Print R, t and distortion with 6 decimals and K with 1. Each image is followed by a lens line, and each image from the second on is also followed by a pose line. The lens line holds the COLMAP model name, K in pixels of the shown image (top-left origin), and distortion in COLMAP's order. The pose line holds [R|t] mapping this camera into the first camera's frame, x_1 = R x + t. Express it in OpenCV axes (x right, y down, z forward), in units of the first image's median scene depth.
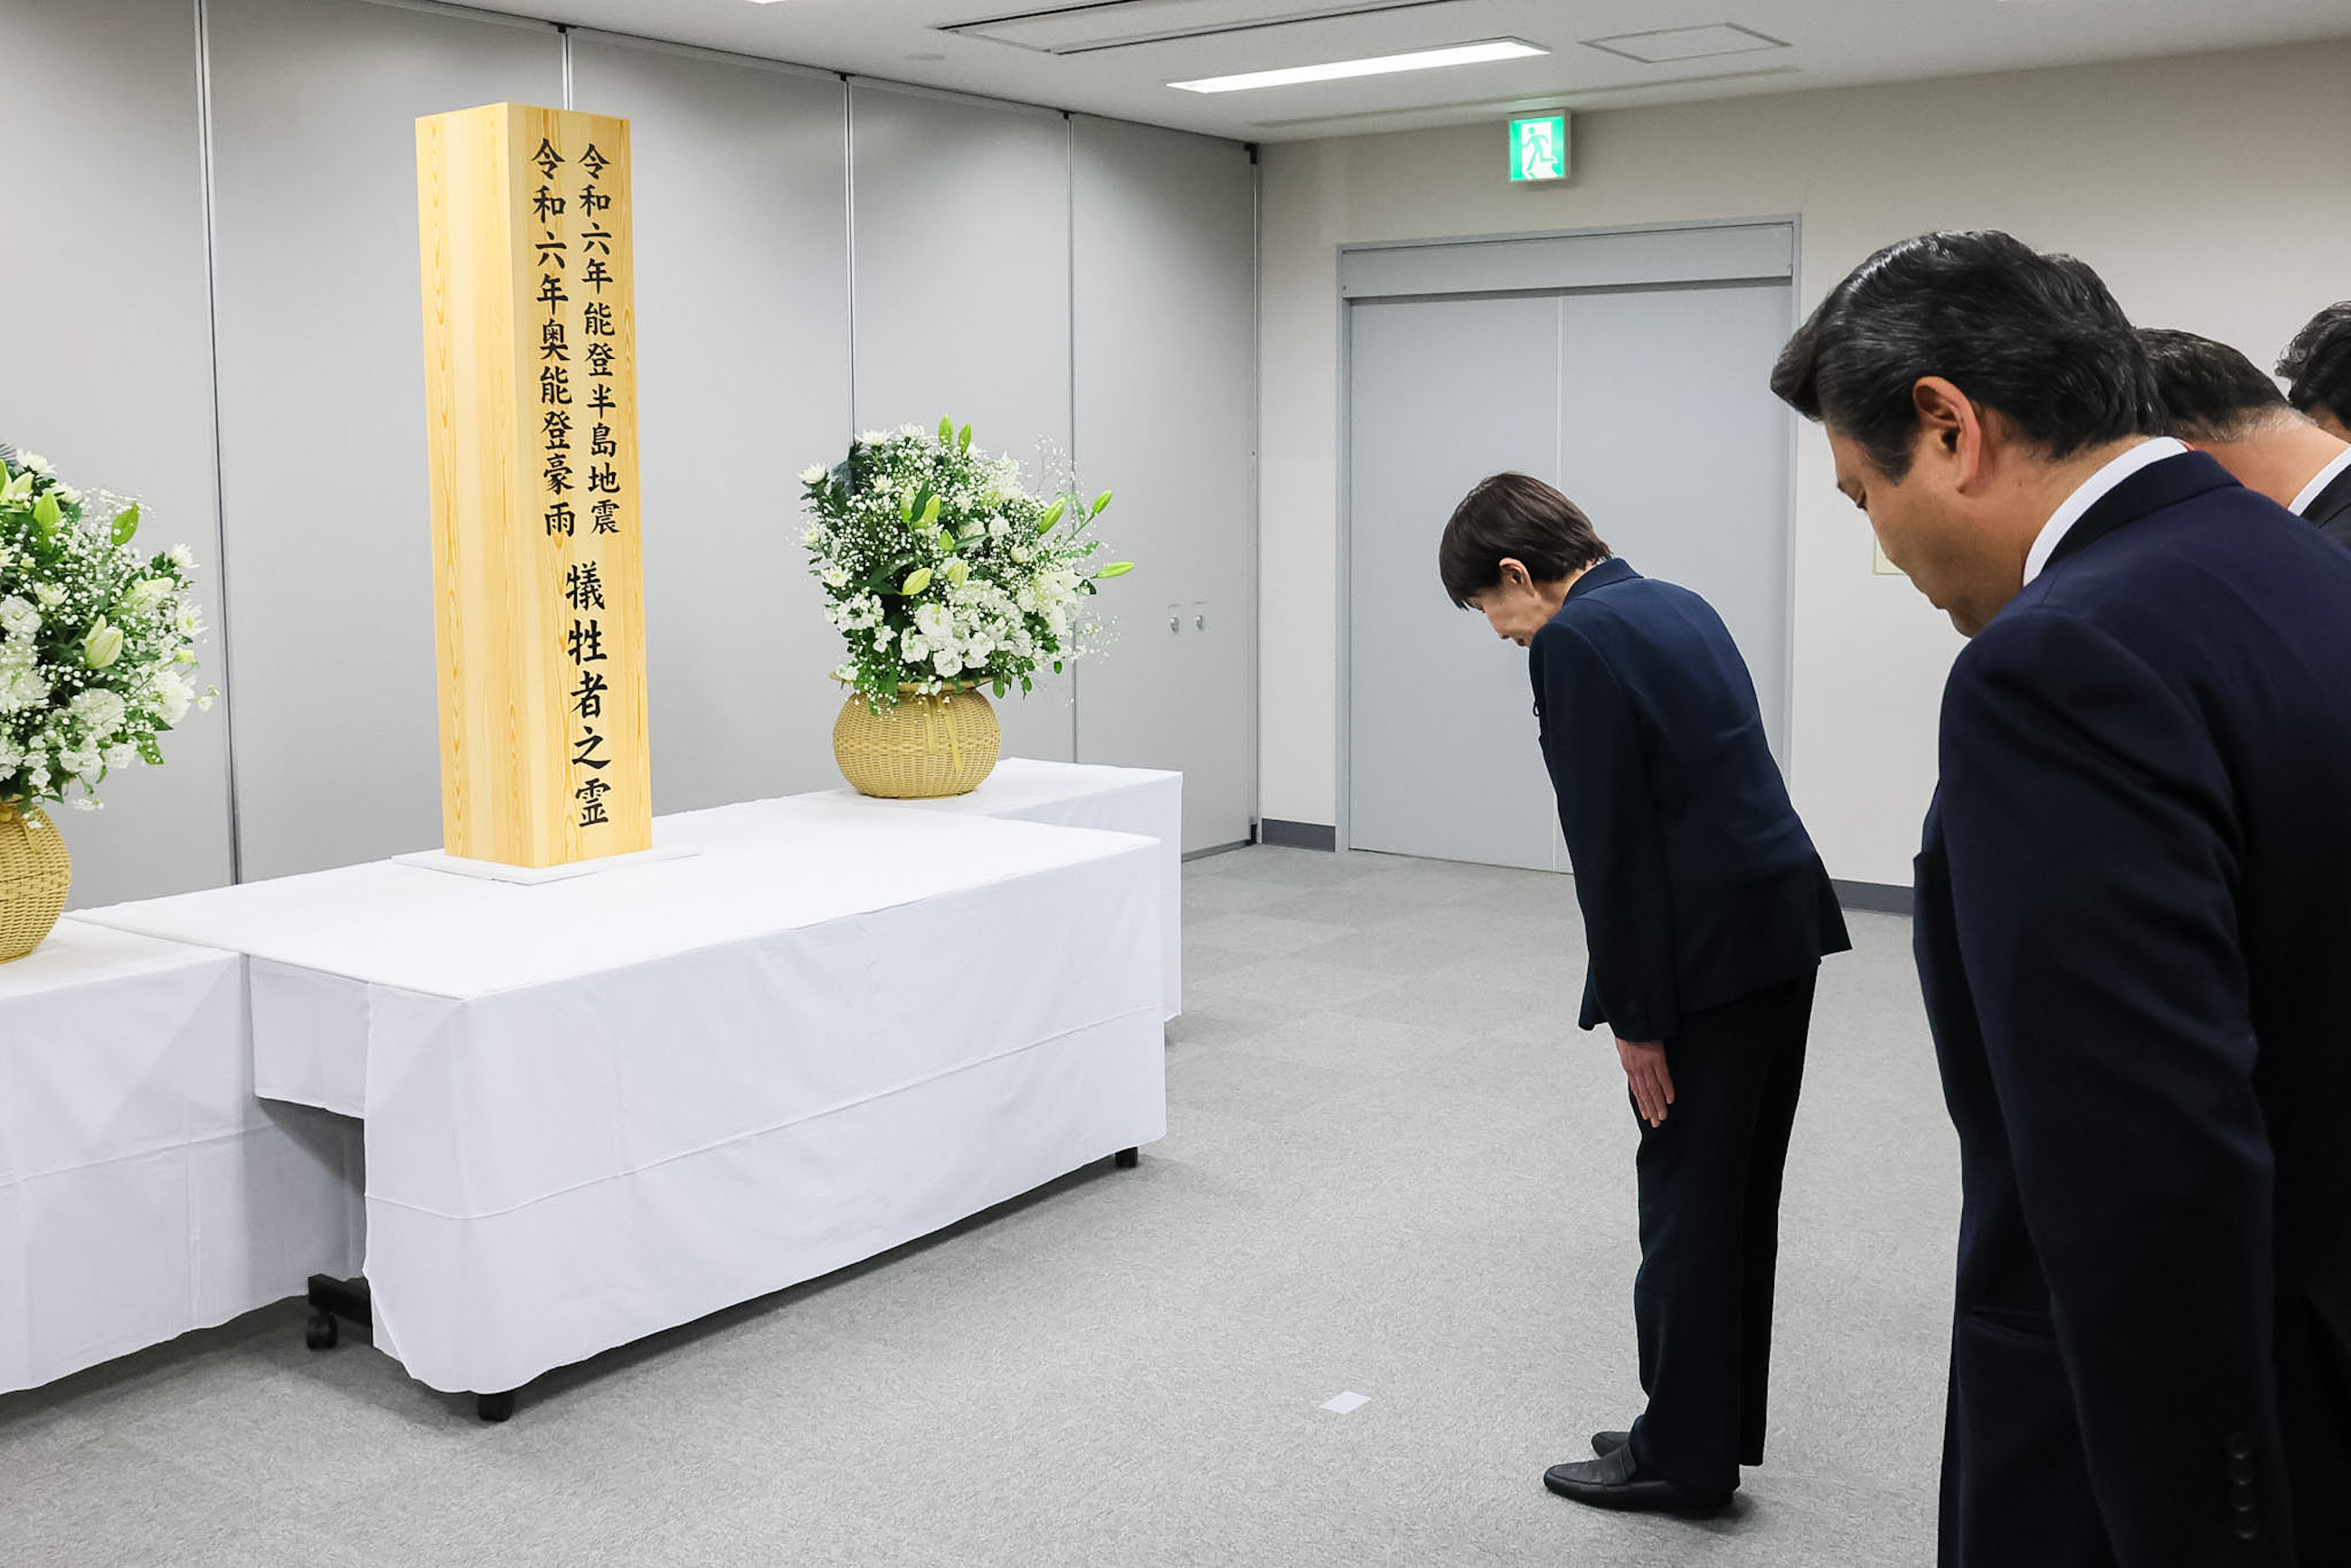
lens RADIAL K [[2319.6, 0, 1251.2], [0, 2319.6, 792.1], [0, 0, 1]] dist [-0.053385, 0.008345]
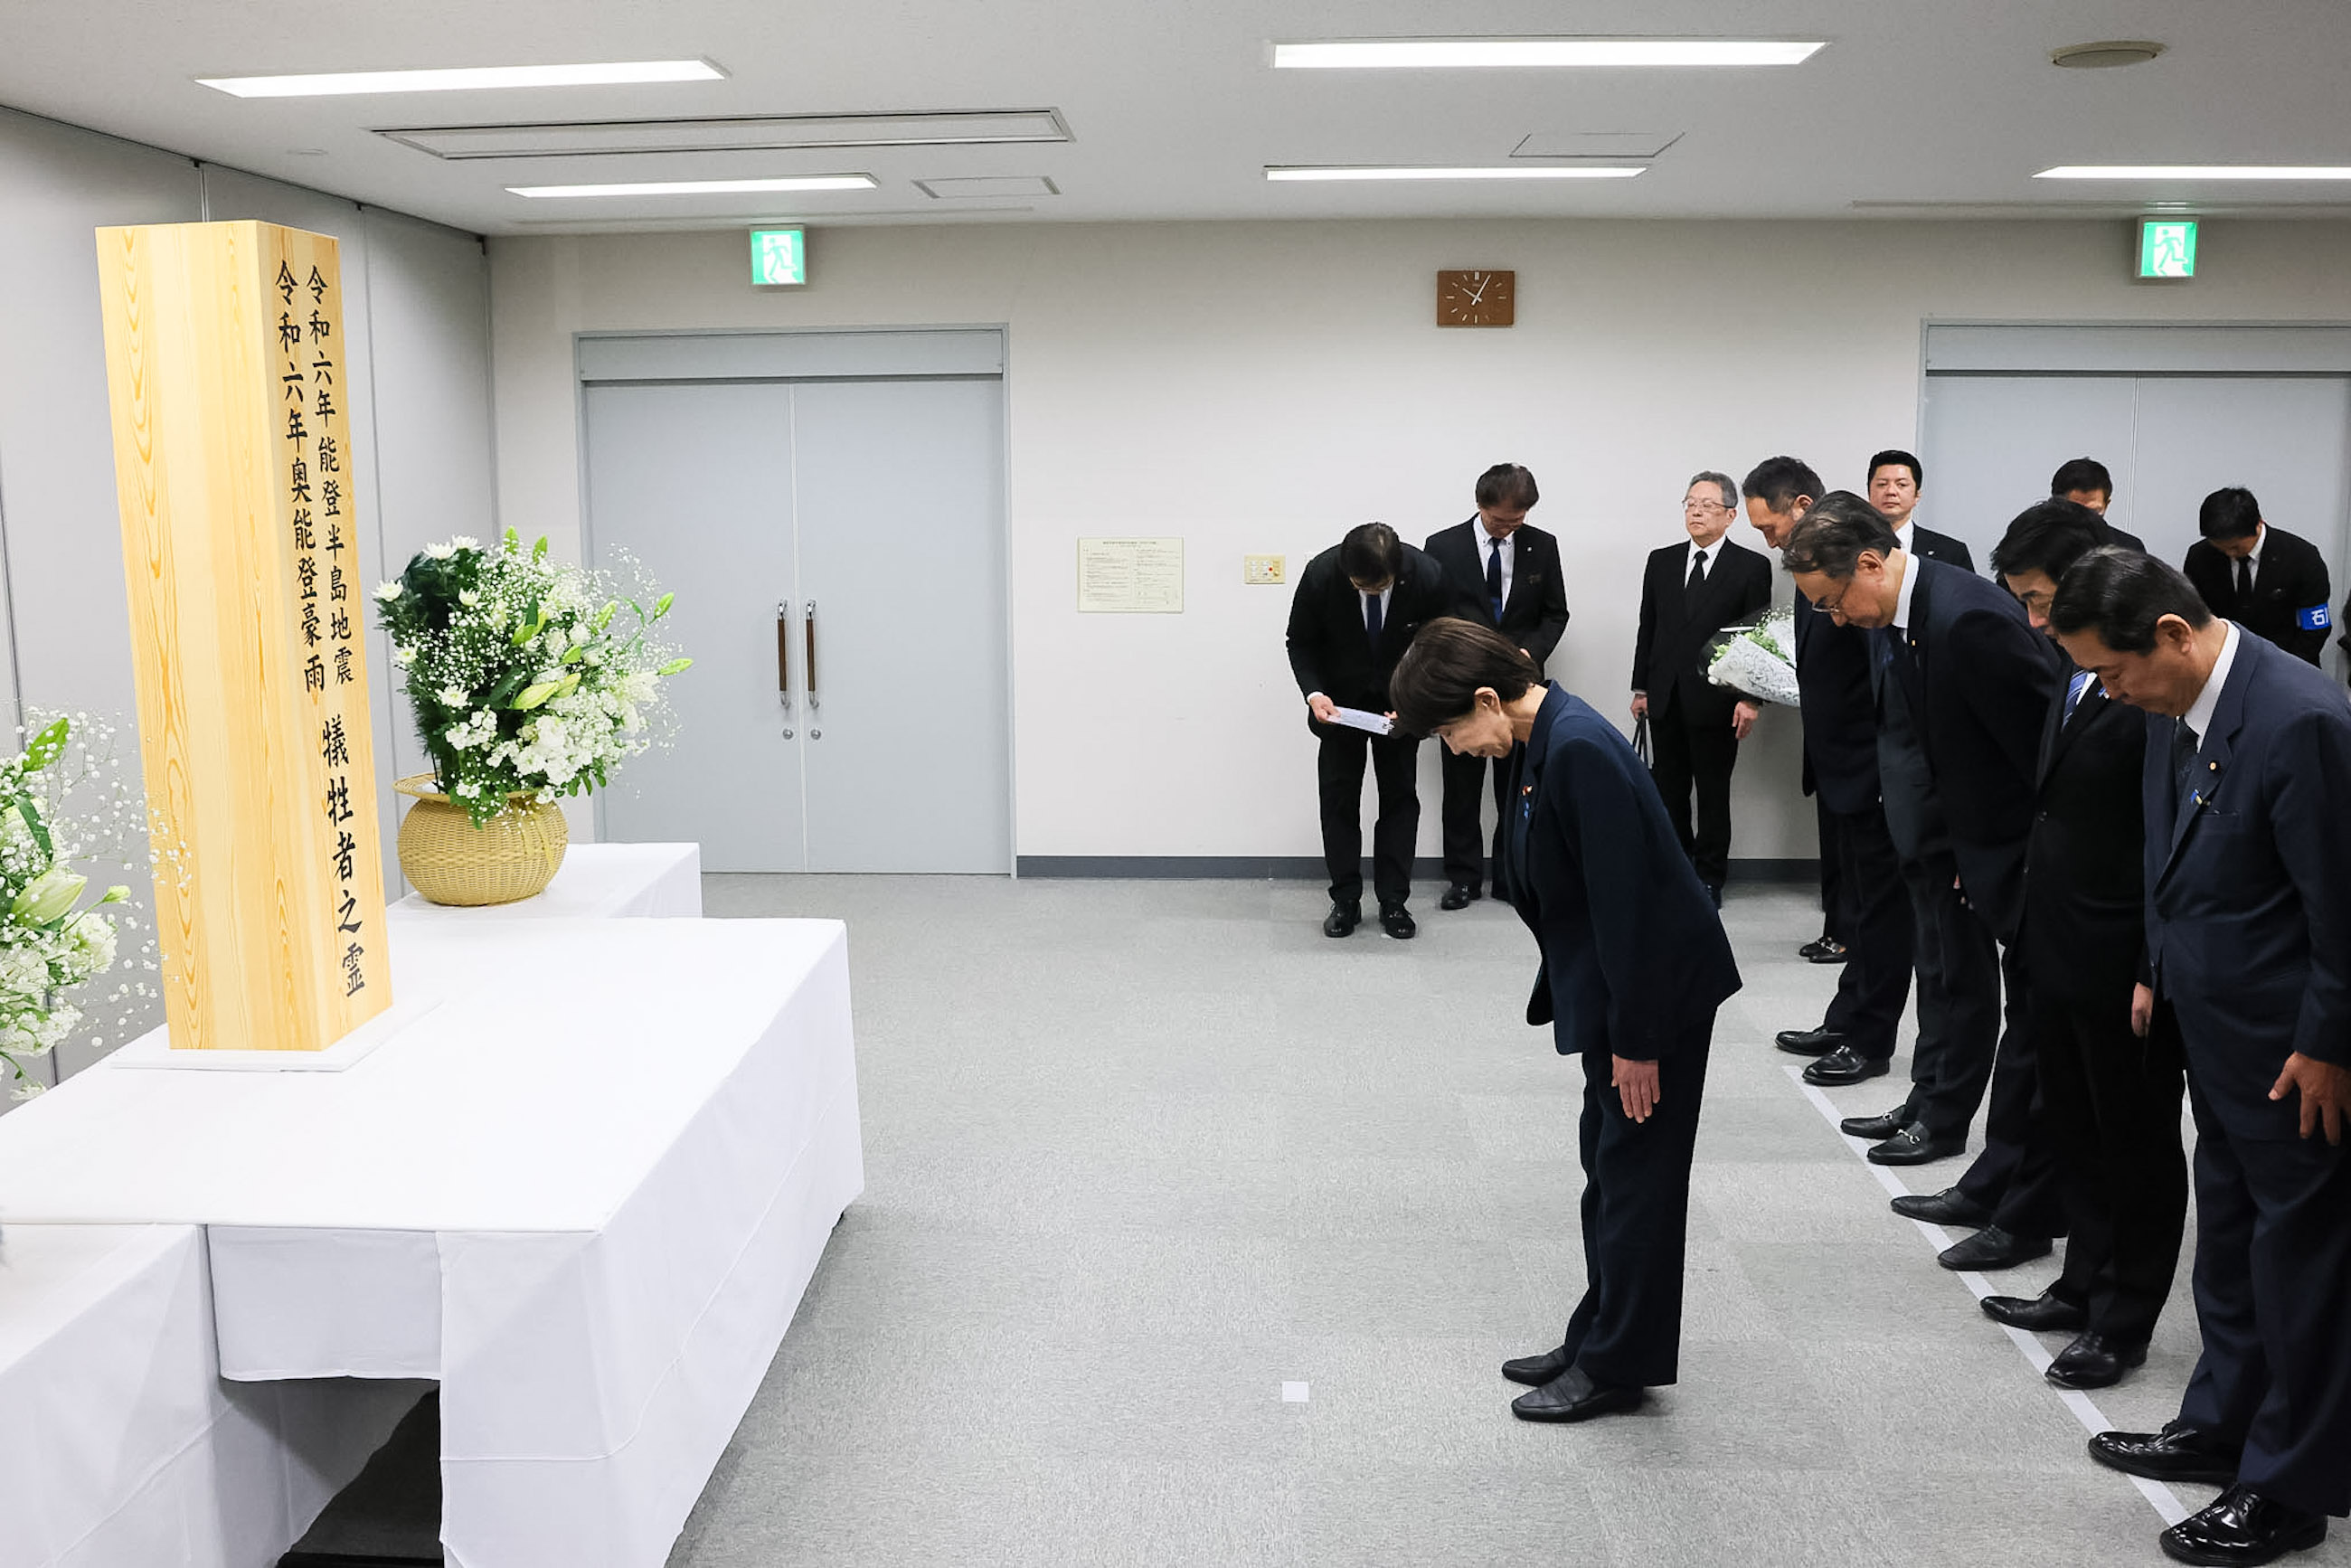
lens RADIAL K [[1870.2, 0, 1175.5], [0, 1870.2, 784.0], [0, 0, 1]] dist [-0.051694, -0.001494]
pose [[0.839473, -0.097954, 0.534499, -0.403689], [0.083218, 0.995190, 0.051680, -0.082404], [-0.536991, 0.001096, 0.843587, 0.186803]]
